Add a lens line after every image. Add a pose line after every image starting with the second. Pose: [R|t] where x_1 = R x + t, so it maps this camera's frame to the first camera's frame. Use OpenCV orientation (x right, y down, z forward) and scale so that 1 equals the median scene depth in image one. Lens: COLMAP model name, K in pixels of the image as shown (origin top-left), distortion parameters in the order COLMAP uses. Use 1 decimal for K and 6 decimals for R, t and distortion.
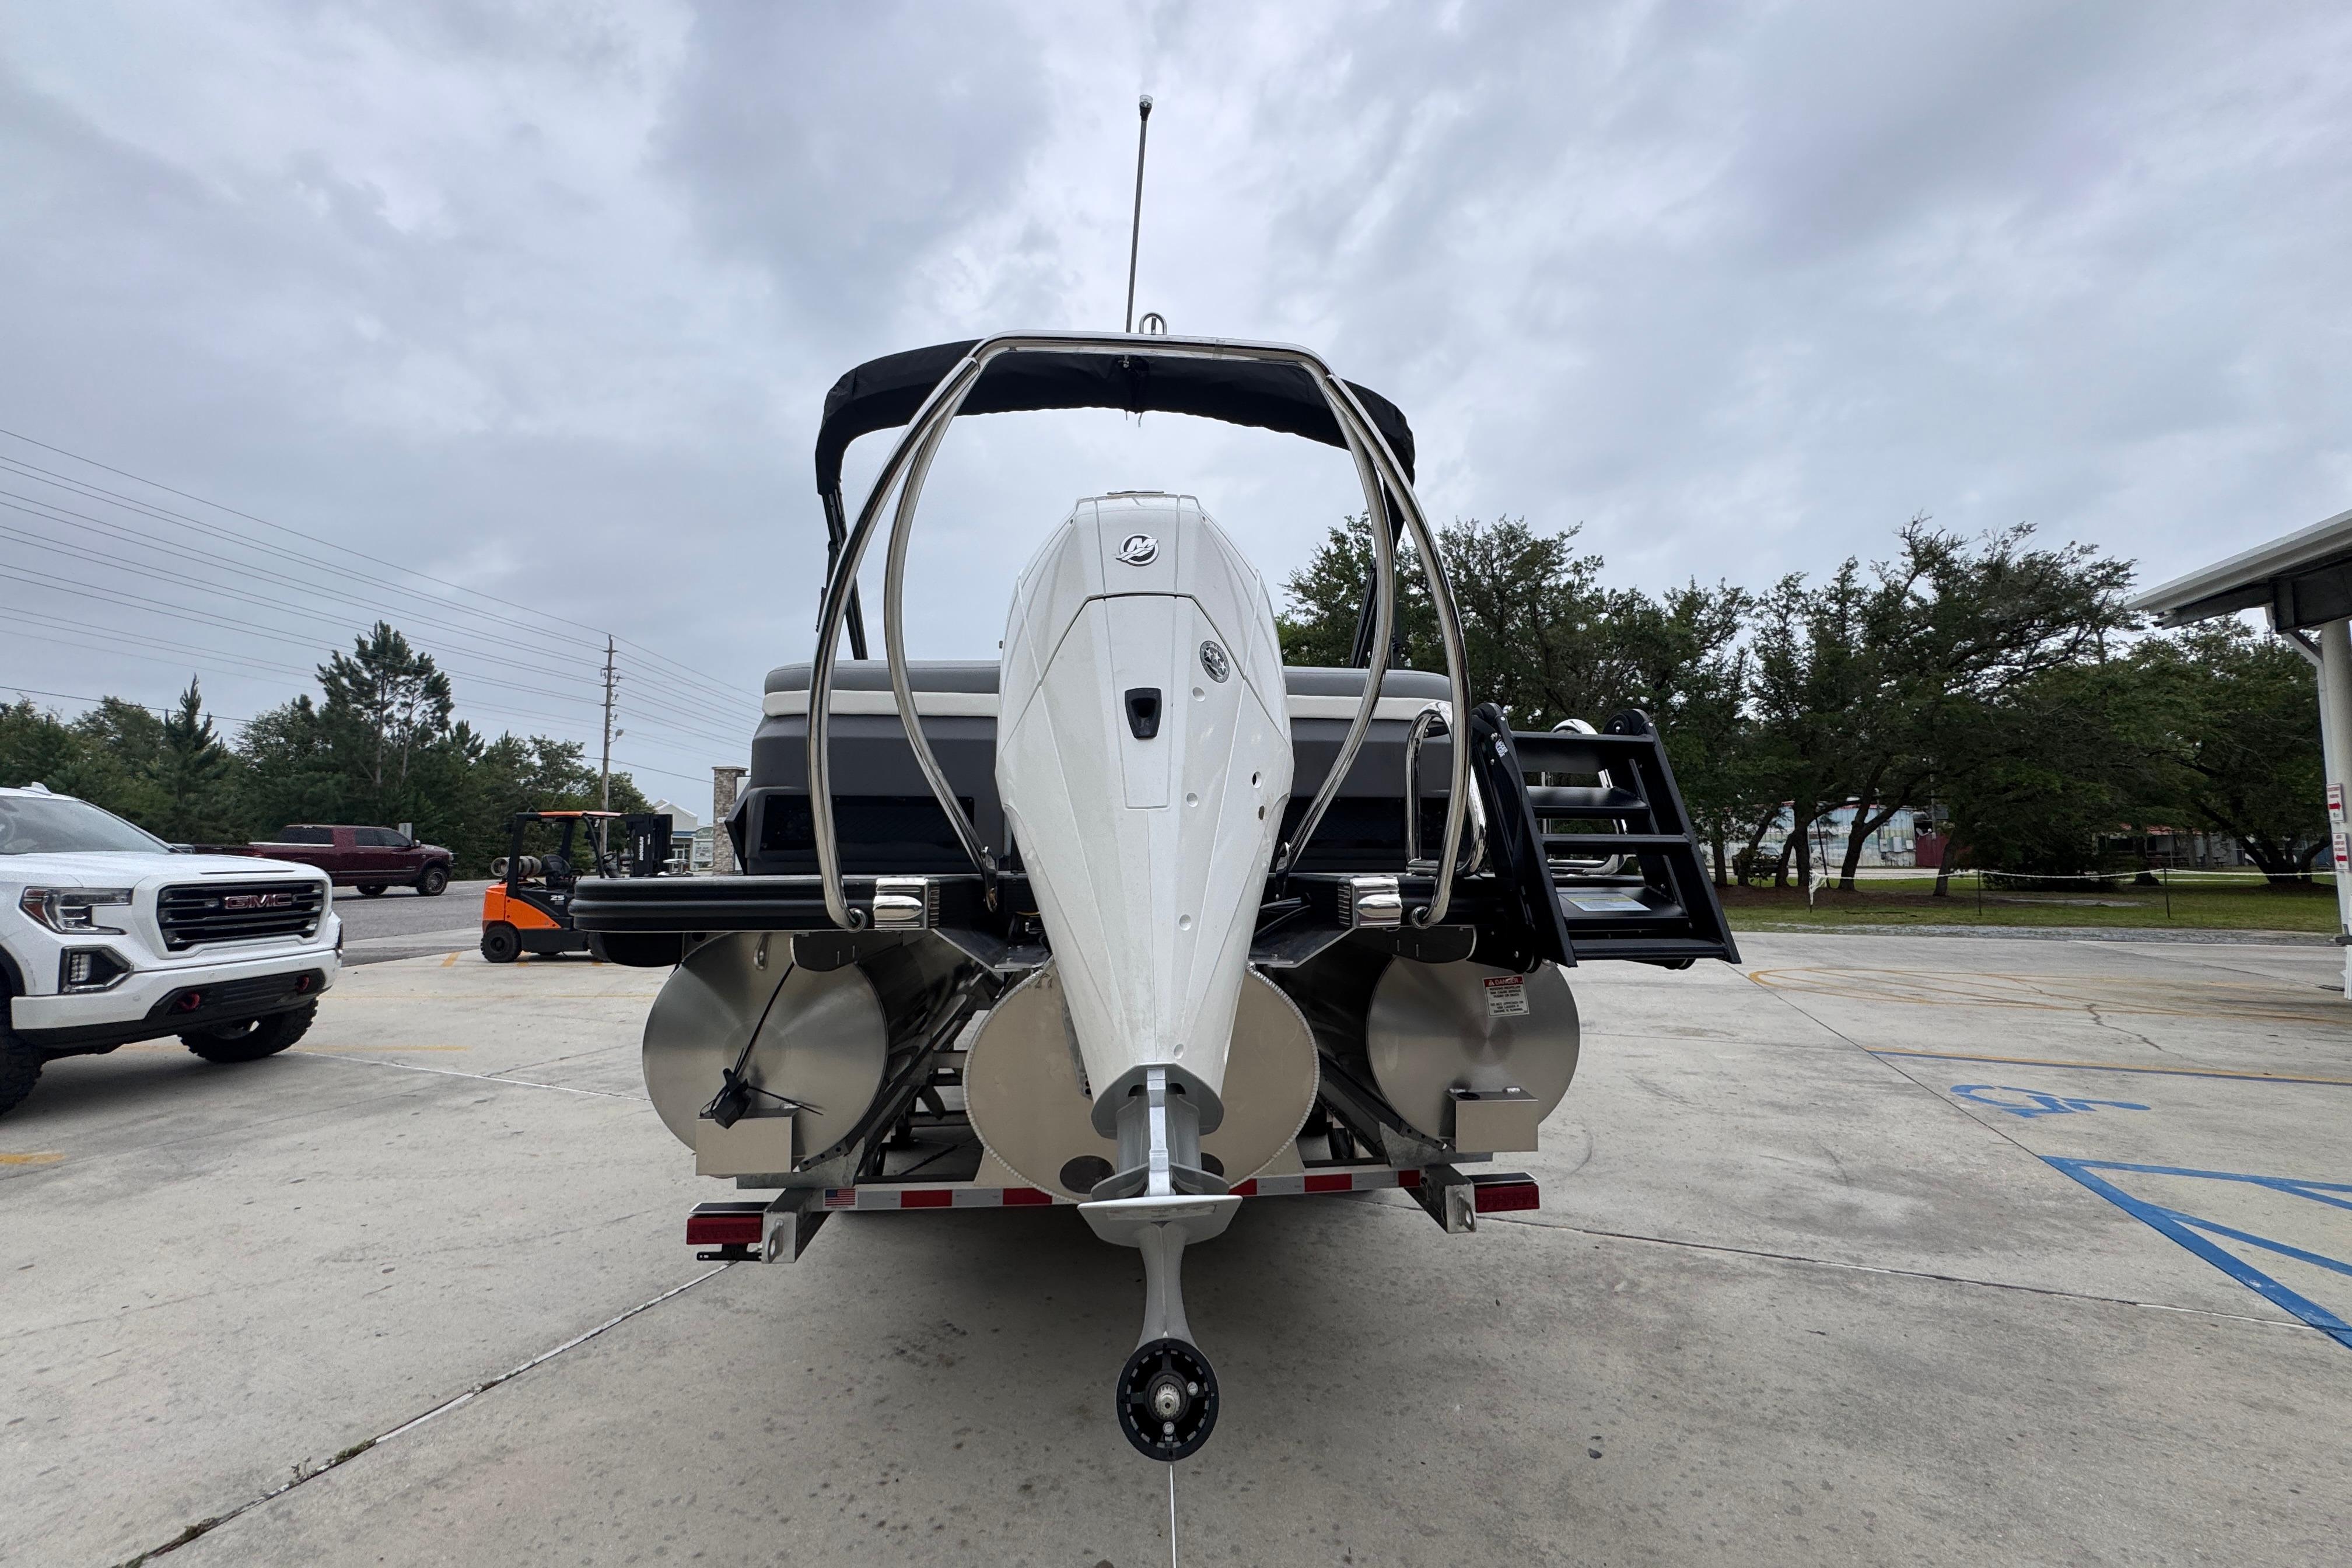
lens RADIAL K [[936.9, 0, 1174.6], [0, 936.9, 782.4], [0, 0, 1]] dist [-0.002422, 0.000104]
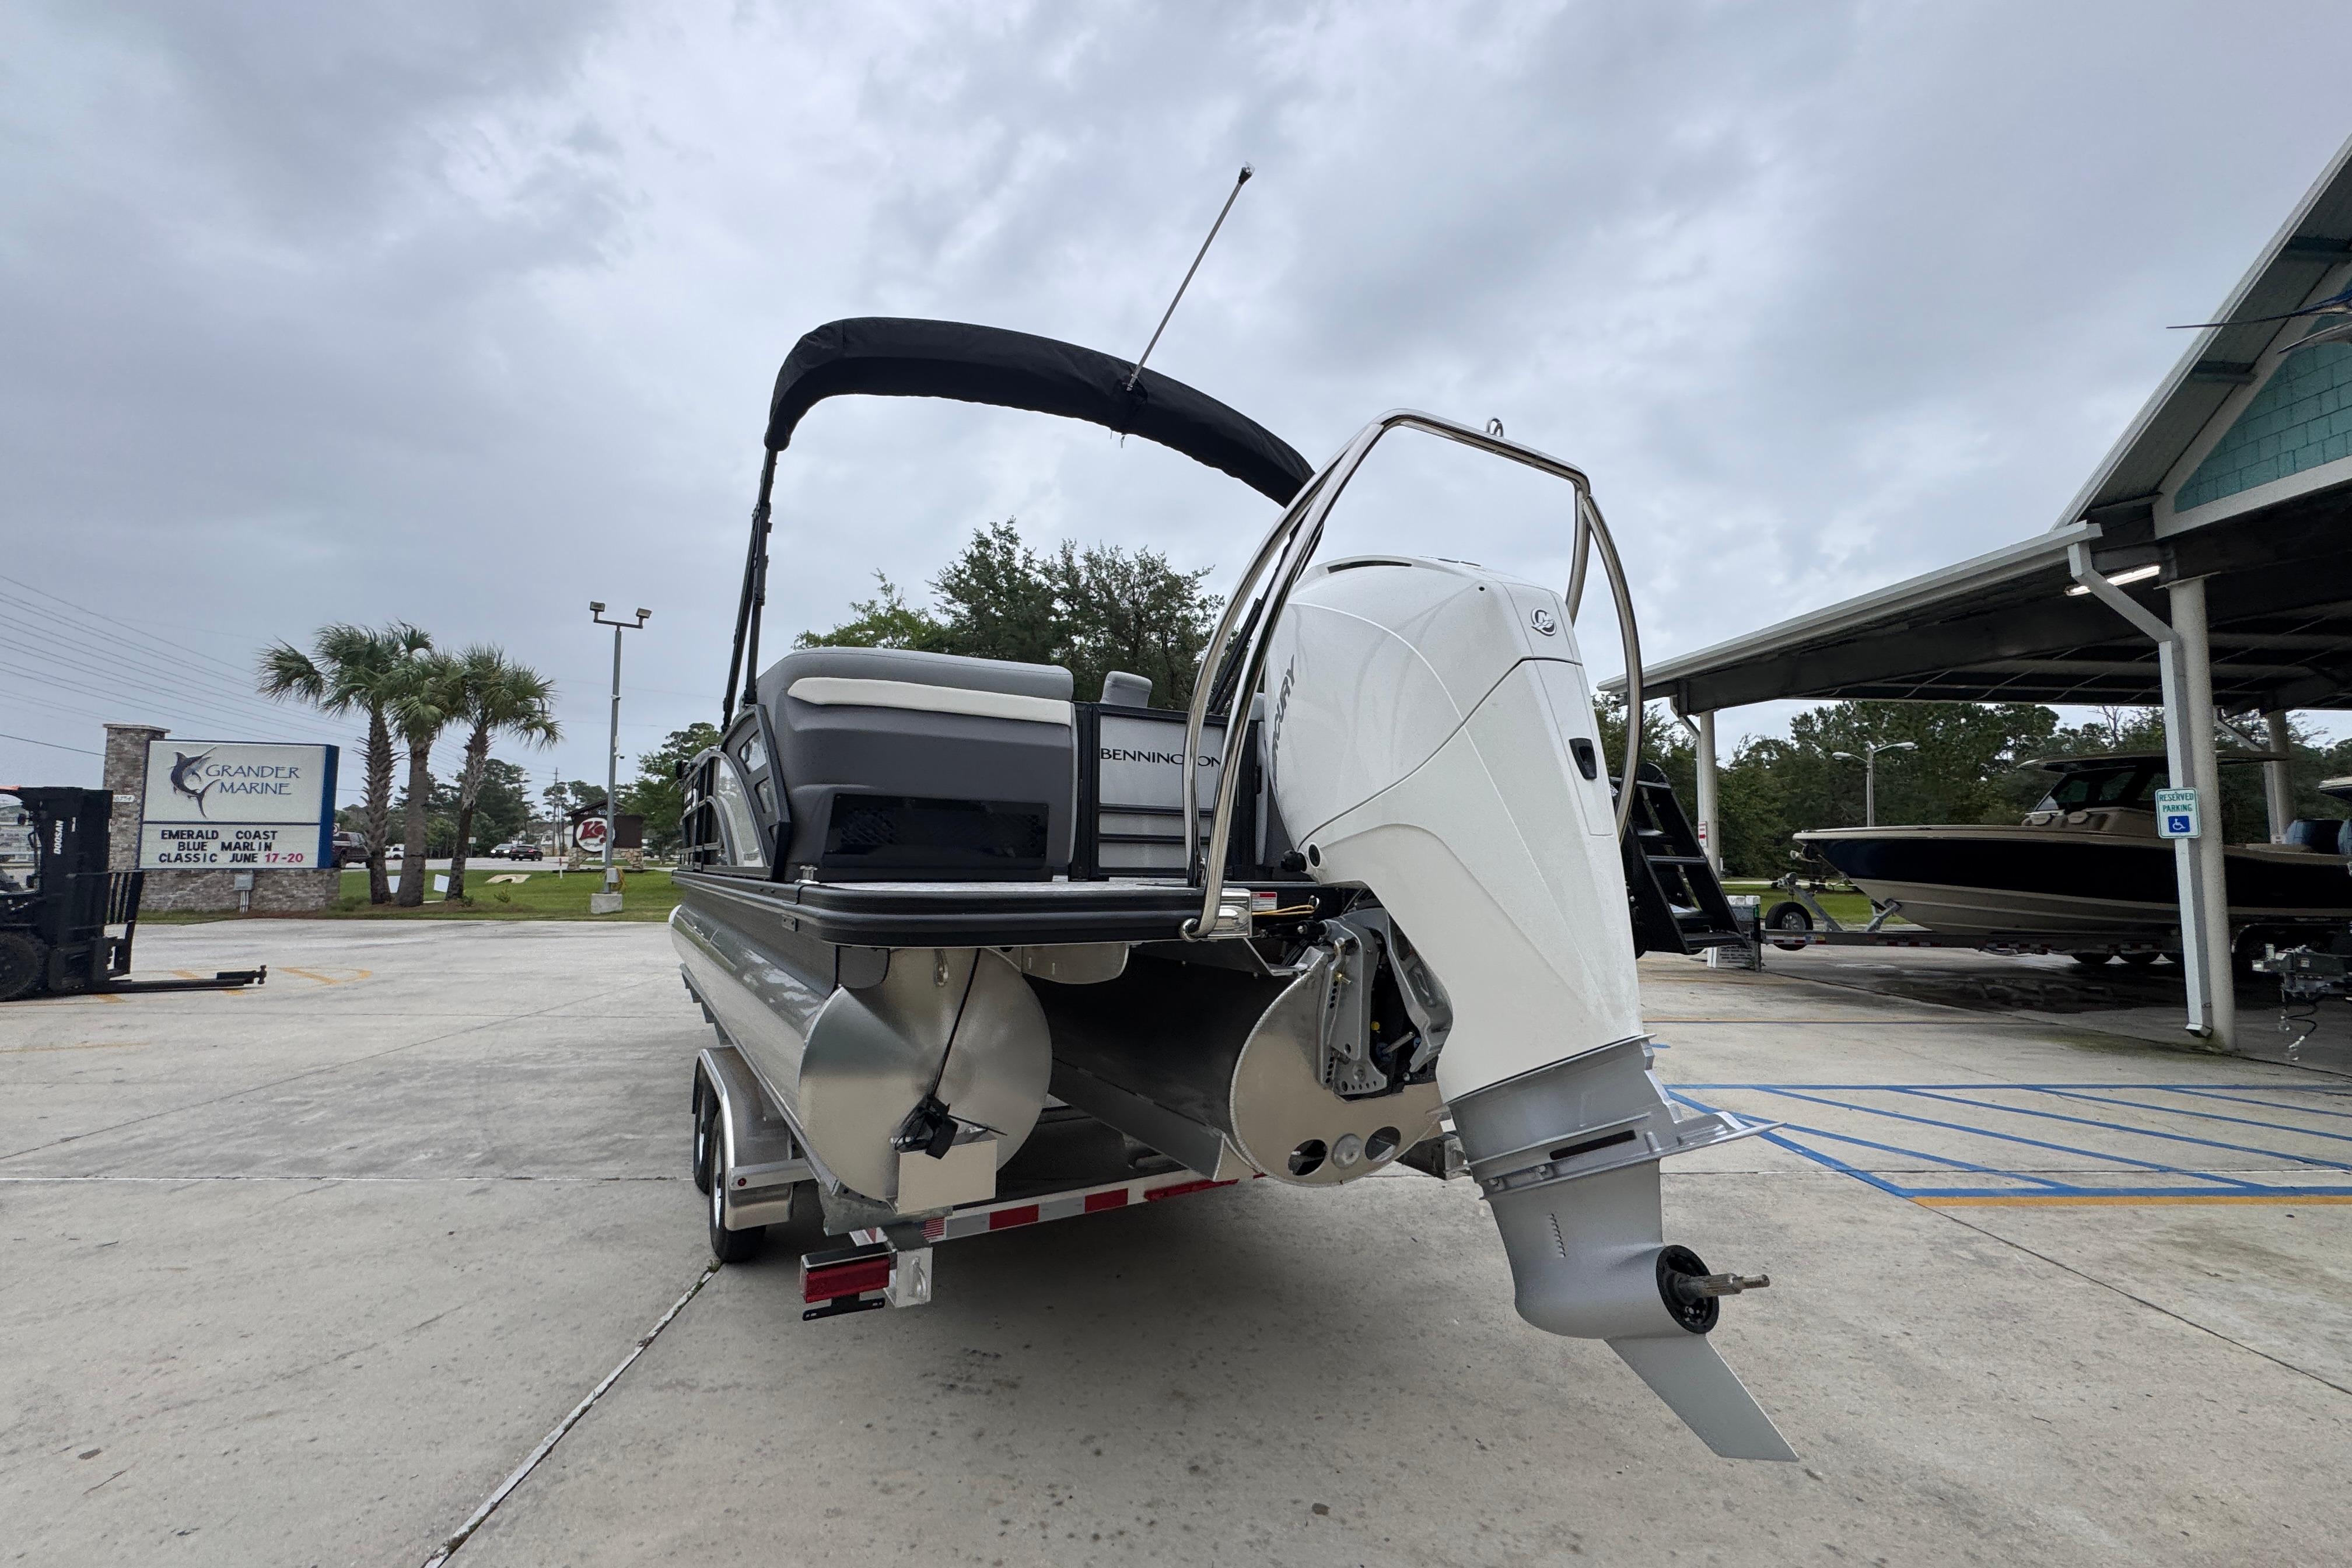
lens RADIAL K [[936.9, 0, 1173.1], [0, 936.9, 781.3], [0, 0, 1]] dist [-0.002422, 0.000104]
pose [[0.904467, 0.049079, 0.423711, -0.065423], [-0.046995, 0.998777, -0.015372, 0.000107], [-0.423948, -0.006009, 0.905667, 0.006394]]
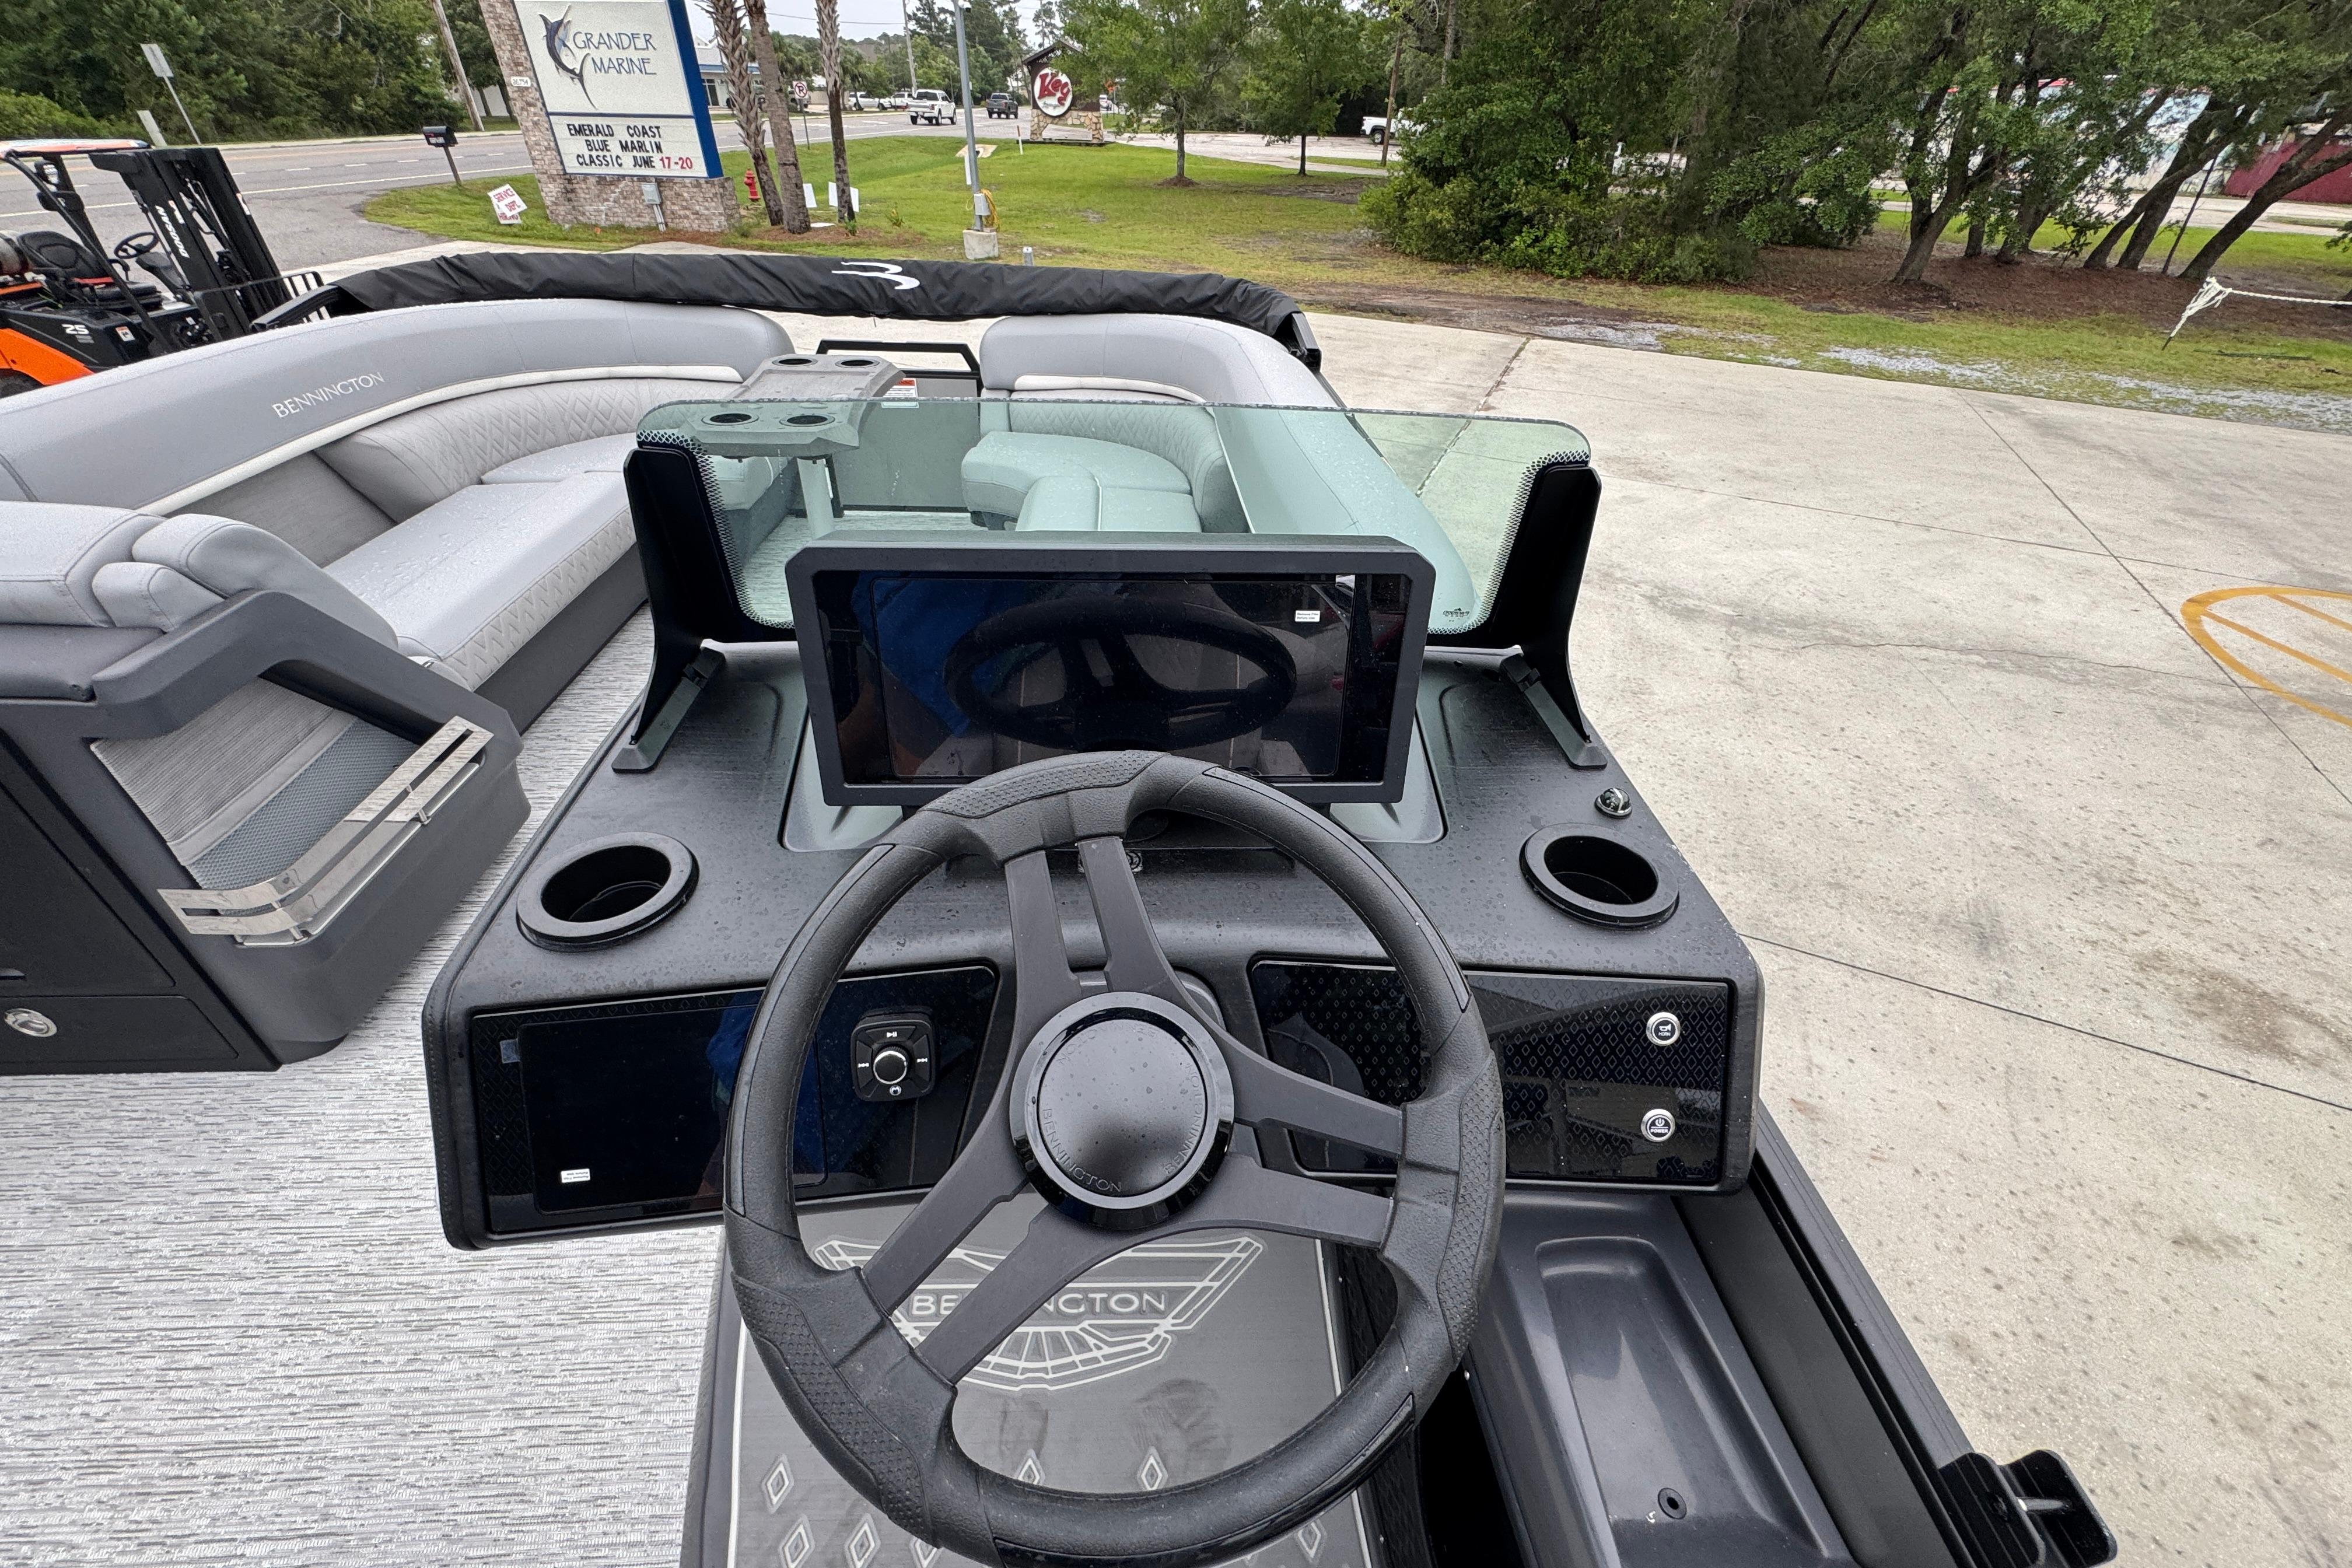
lens RADIAL K [[936.9, 0, 1161.4], [0, 936.9, 778.7], [0, 0, 1]] dist [-0.002422, 0.000104]
pose [[0.997811, 0.060631, -0.026411, 0.013596], [-0.028967, 0.759692, 0.649638, -0.031350], [0.059453, -0.647450, 0.759785, 0.247477]]
